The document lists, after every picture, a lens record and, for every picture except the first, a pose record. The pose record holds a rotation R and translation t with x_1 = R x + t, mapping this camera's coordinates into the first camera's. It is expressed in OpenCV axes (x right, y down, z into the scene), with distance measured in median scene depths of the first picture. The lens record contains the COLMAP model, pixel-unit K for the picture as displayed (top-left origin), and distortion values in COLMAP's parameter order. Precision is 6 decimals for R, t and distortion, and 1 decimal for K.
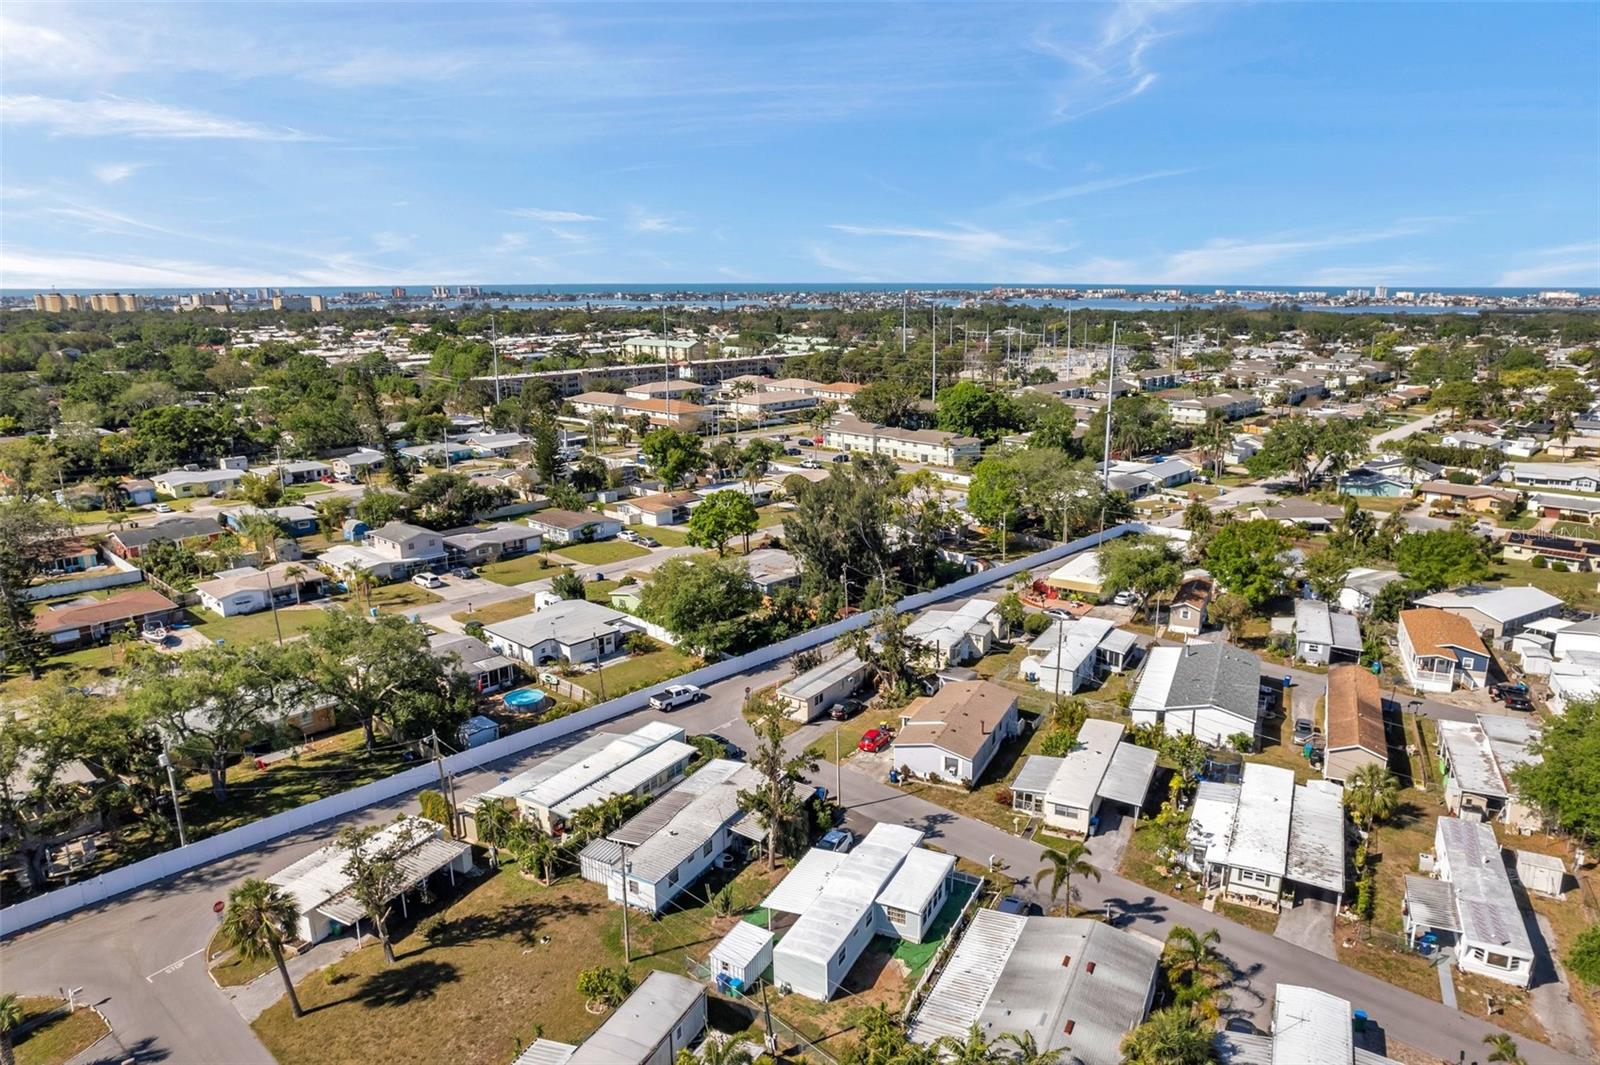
lens RADIAL K [[1048.9, 0, 821.8], [0, 1048.9, 533.8], [0, 0, 1]] dist [-0.077071, 0.056581]
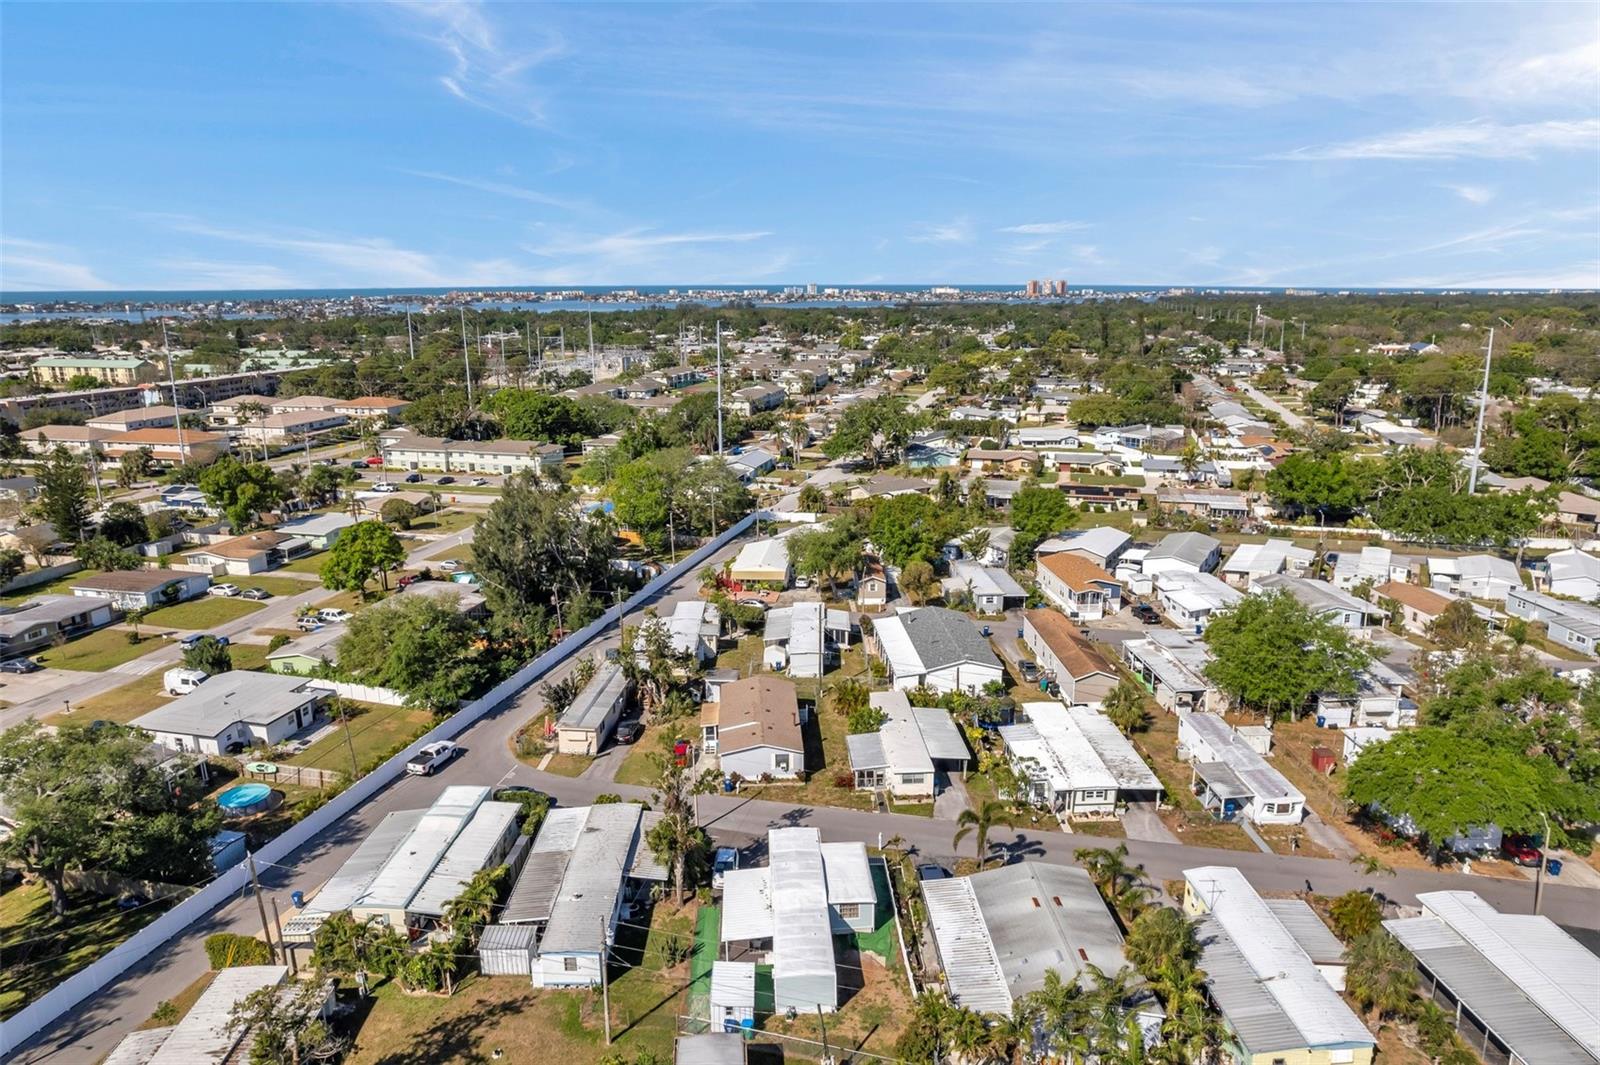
lens RADIAL K [[1048.9, 0, 821.8], [0, 1048.9, 533.8], [0, 0, 1]] dist [-0.077071, 0.056581]
pose [[0.874804, -0.114722, 0.470698, -0.213873], [0.115645, 0.992922, 0.027074, -0.014140], [-0.470472, 0.030749, 0.881879, 0.063157]]
